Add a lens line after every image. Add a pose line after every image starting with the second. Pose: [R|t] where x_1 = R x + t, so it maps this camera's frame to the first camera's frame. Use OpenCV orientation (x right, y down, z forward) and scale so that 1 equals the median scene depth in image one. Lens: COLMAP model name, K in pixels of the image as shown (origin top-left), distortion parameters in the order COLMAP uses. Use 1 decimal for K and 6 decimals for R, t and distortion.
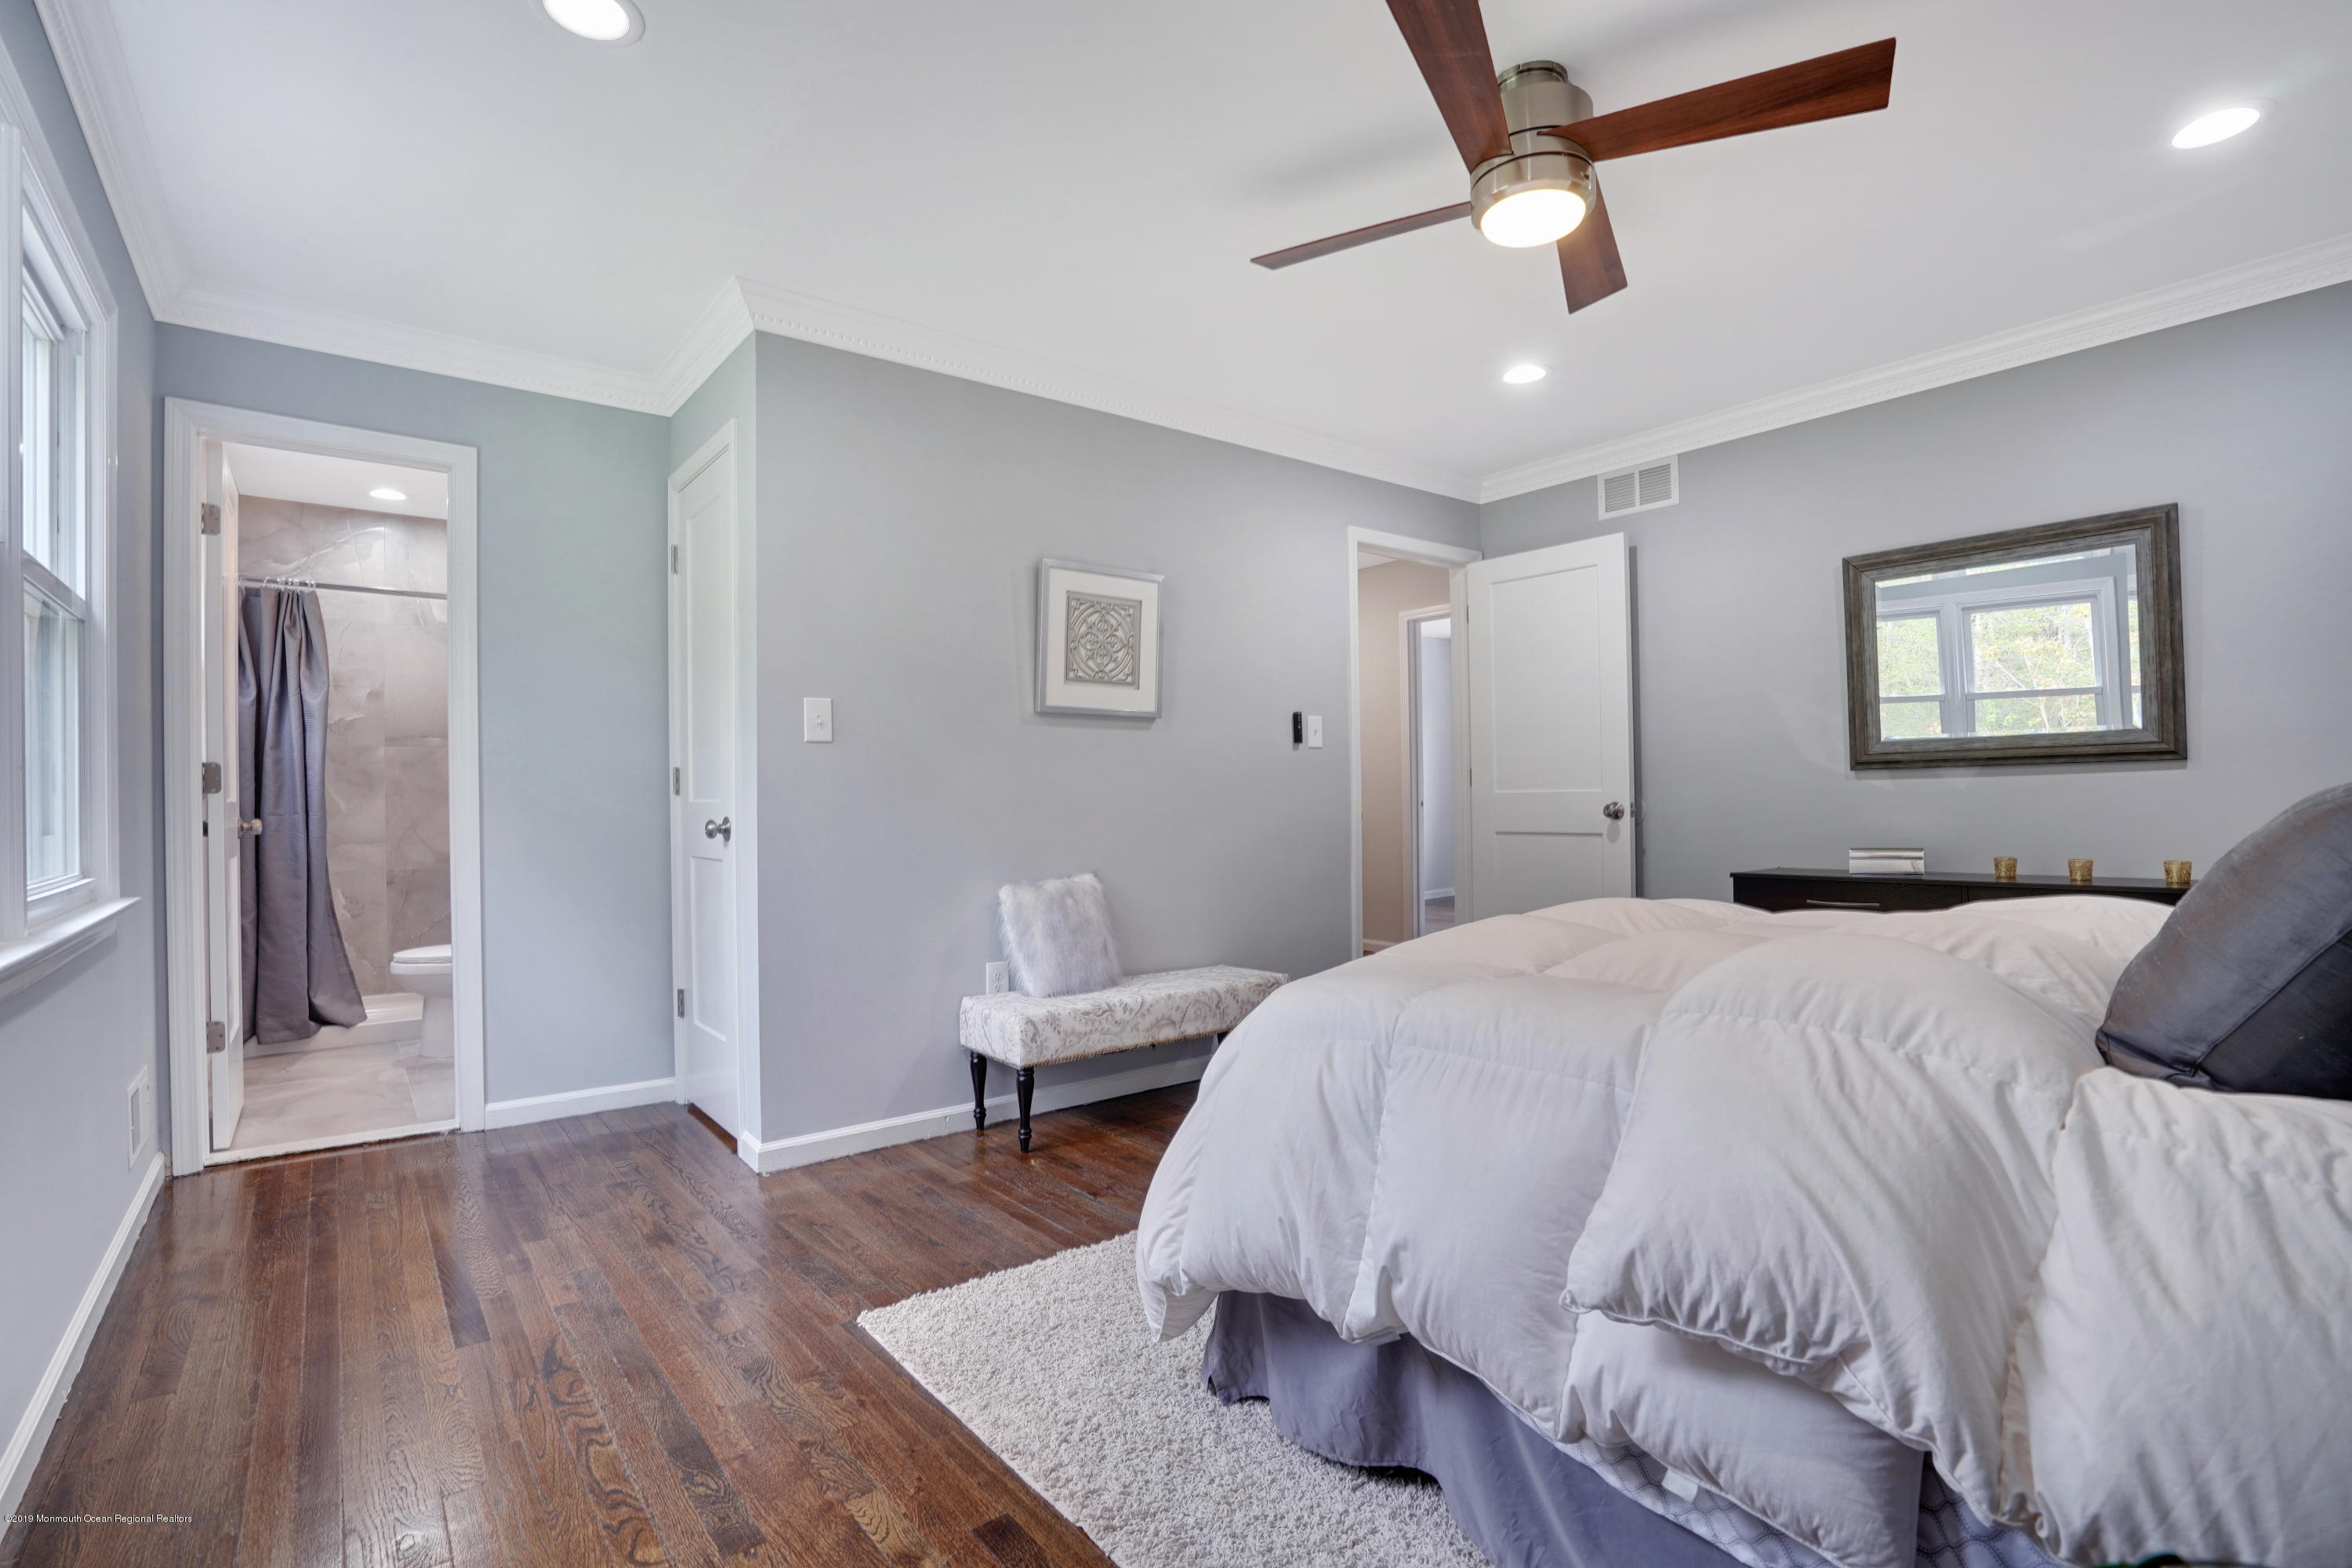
lens RADIAL K [[1096.4, 0, 1188.5], [0, 1096.4, 791.0], [0, 0, 1]] dist [-0.045910, 0.015473]
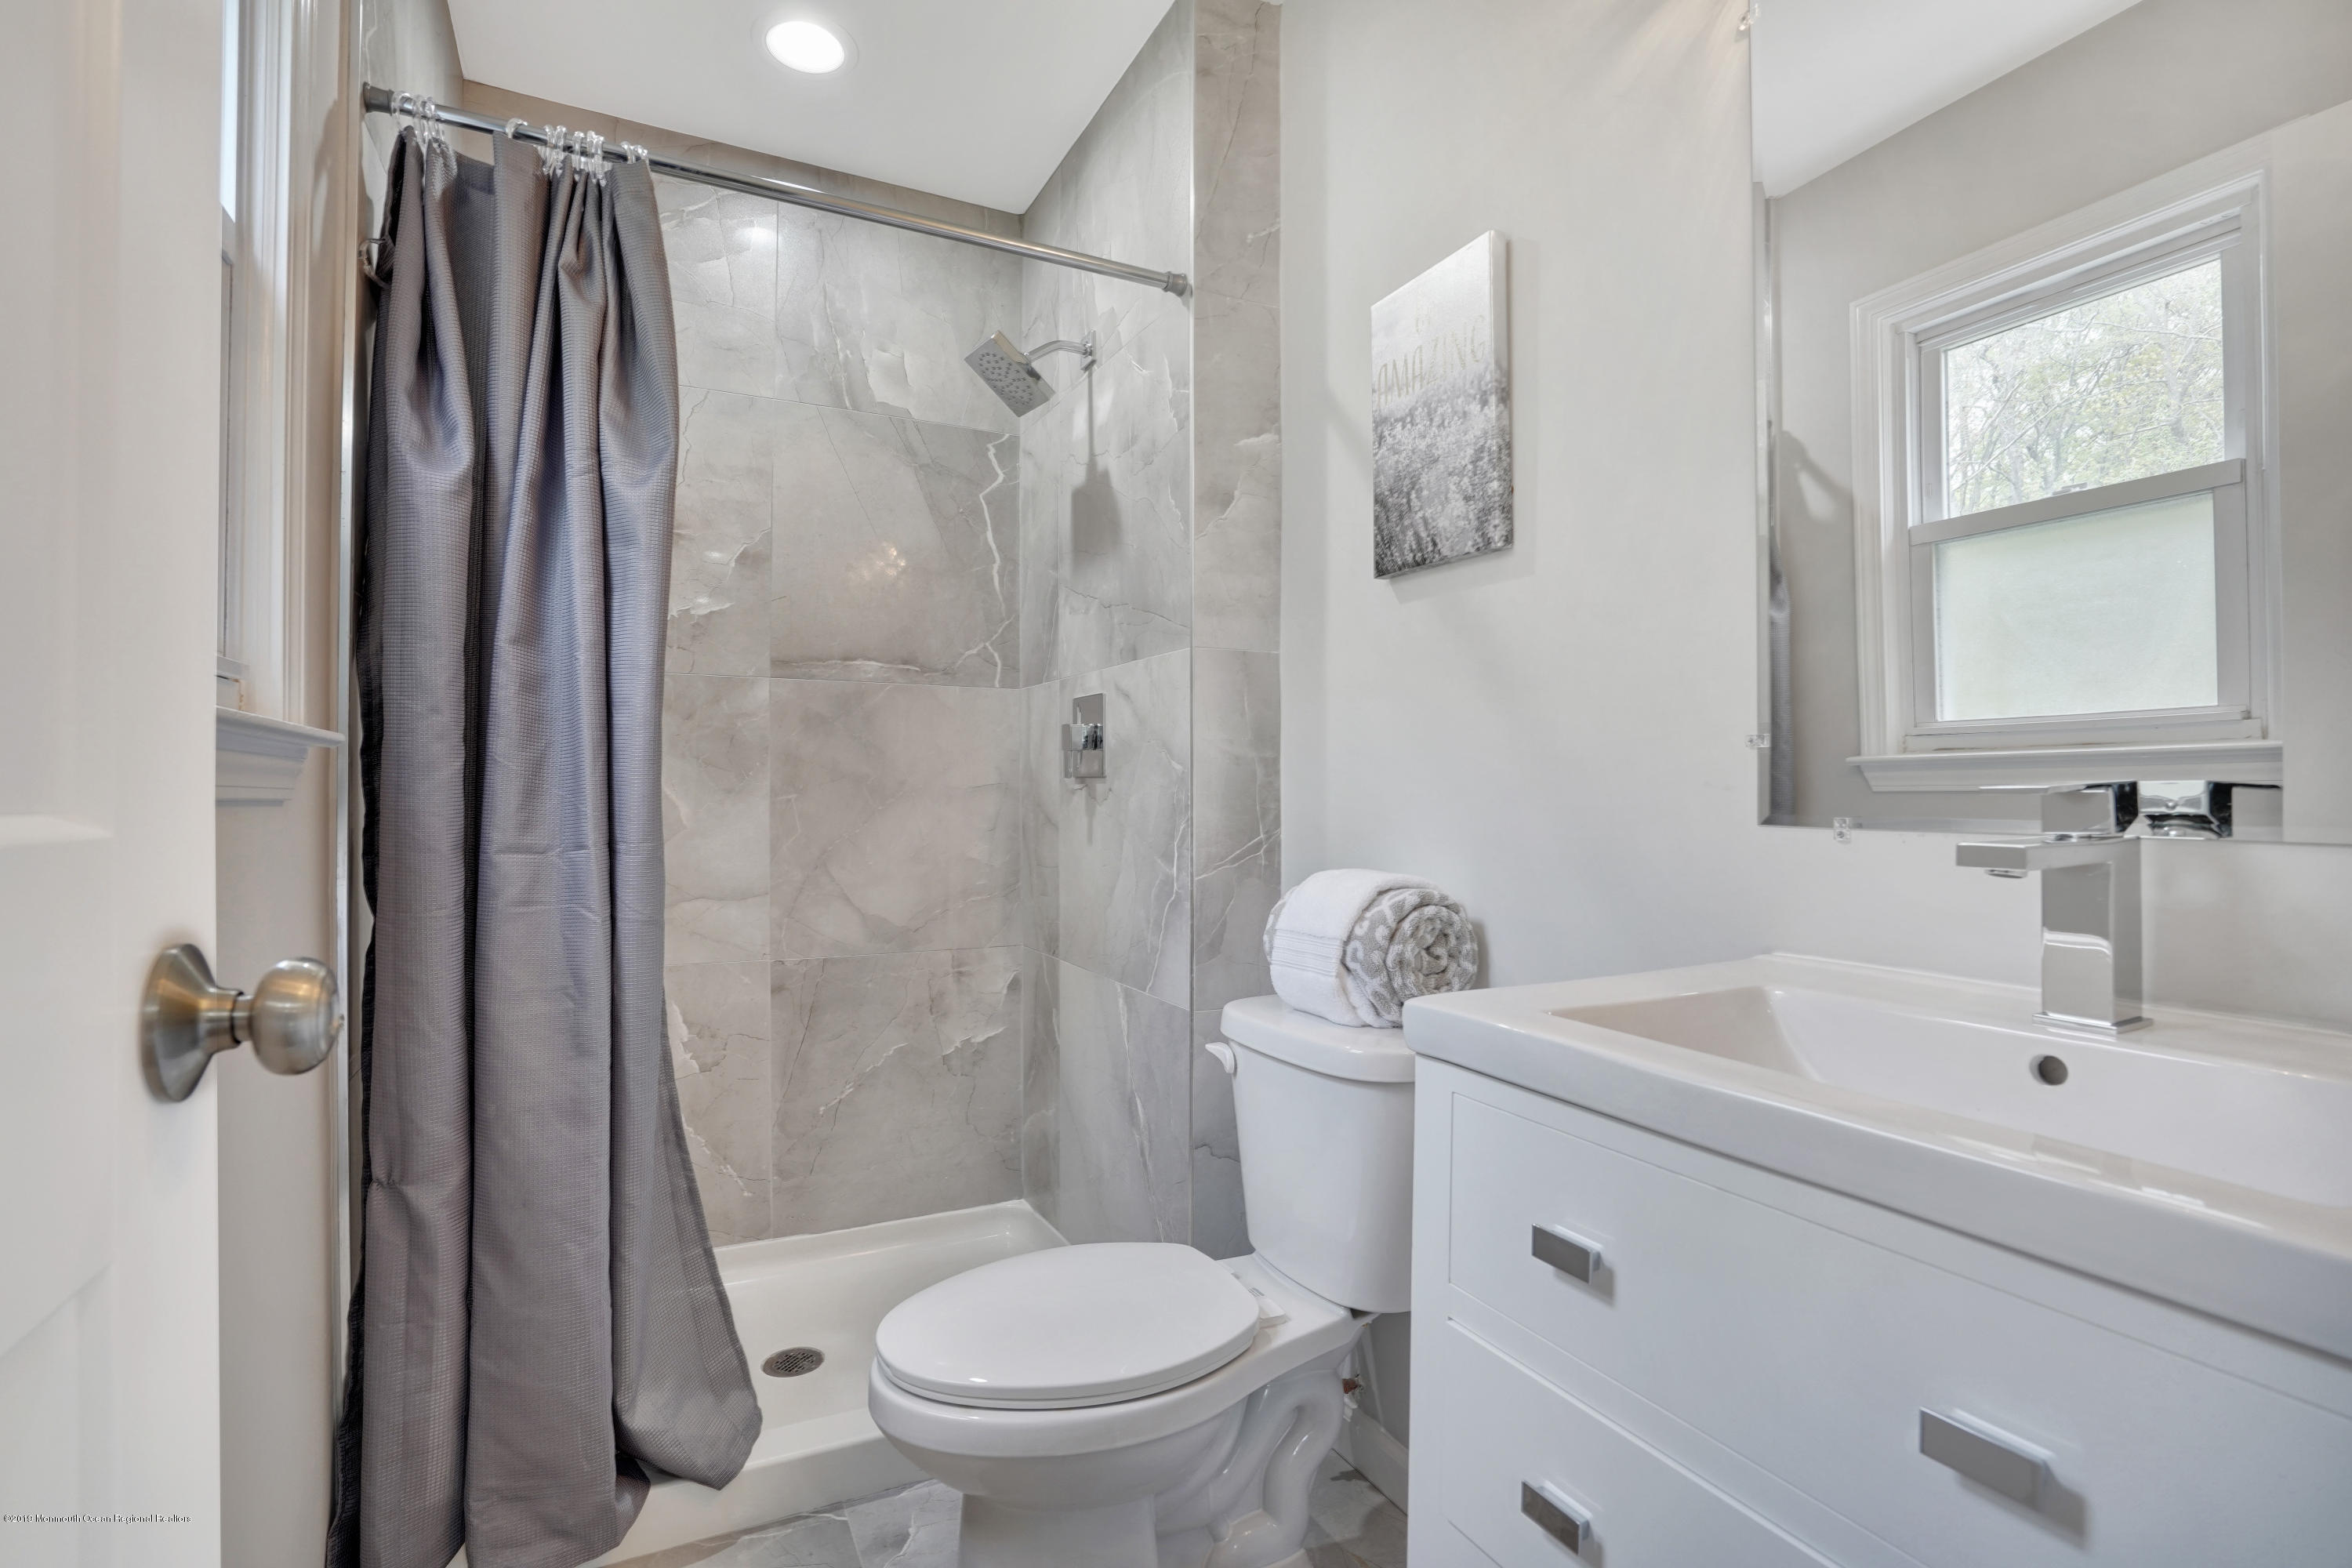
lens RADIAL K [[1096.4, 0, 1170.0], [0, 1096.4, 785.6], [0, 0, 1]] dist [-0.045910, 0.015473]
pose [[0.977013, 0.009829, -0.212953, -0.588478], [-0.010383, 0.999945, -0.001482, 0.001558], [0.212927, 0.003659, 0.977061, 0.714676]]
